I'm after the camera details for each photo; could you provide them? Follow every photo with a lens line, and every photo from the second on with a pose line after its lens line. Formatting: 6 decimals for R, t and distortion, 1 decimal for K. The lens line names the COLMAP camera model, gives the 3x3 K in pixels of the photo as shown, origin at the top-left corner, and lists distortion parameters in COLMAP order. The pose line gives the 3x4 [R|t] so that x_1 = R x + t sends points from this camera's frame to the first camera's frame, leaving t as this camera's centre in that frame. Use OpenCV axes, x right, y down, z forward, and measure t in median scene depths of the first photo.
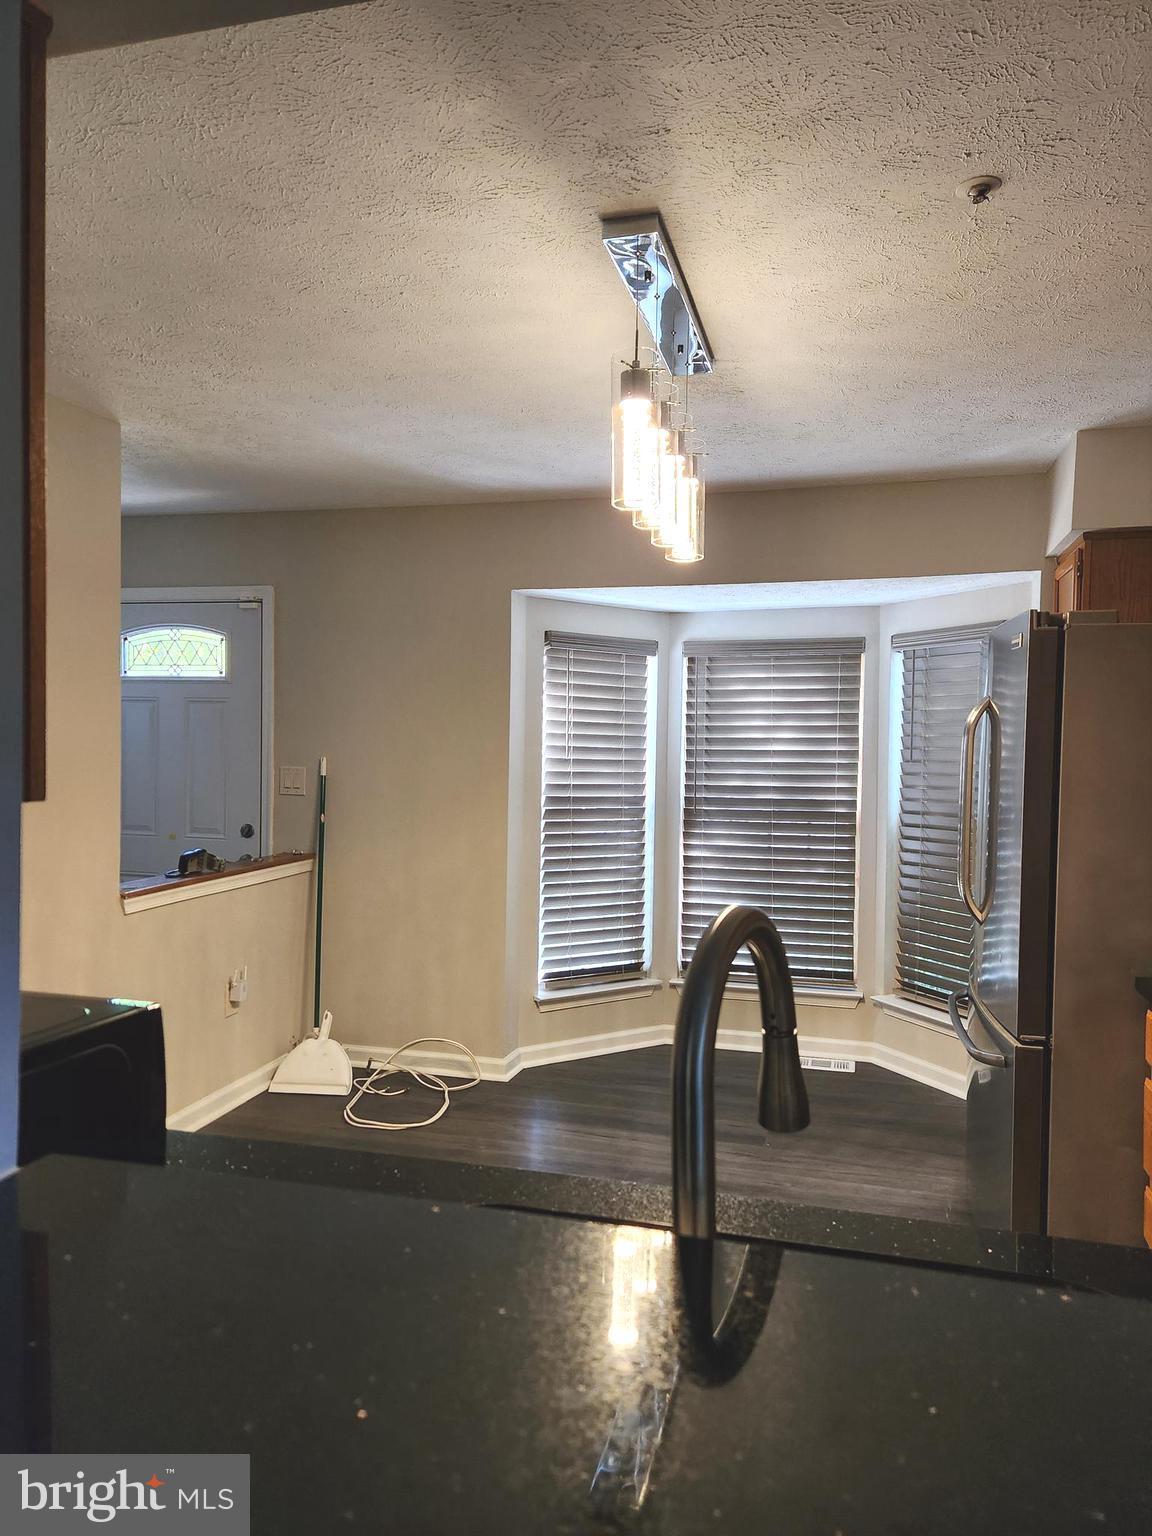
lens RADIAL K [[1005.0, 0, 576.0], [0, 1005.0, 768.0], [0, 0, 1]] dist [0.049115, -0.028094]
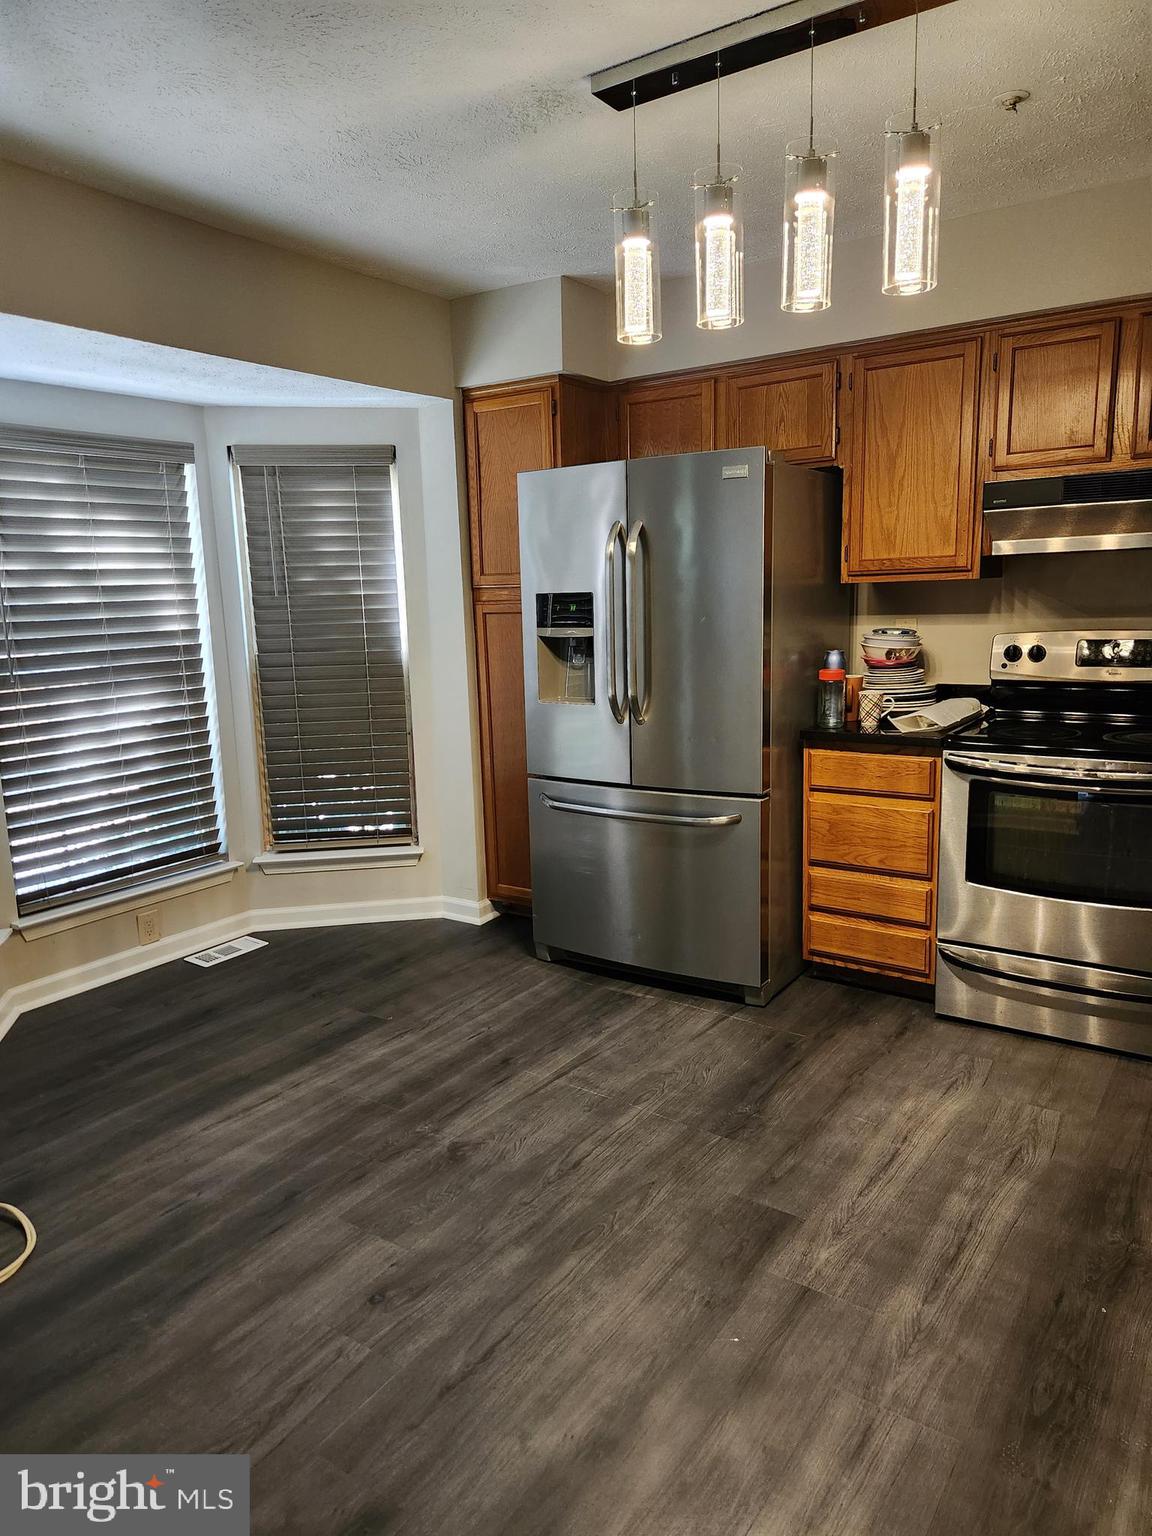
lens RADIAL K [[1045.4, 0, 576.0], [0, 1045.4, 768.0], [0, 0, 1]] dist [0.044794, -0.038081]
pose [[0.335103, -0.187948, 0.923245, -0.488582], [0.051761, 0.982094, 0.181141, -0.010133], [-0.940759, -0.012913, 0.338831, 0.439689]]
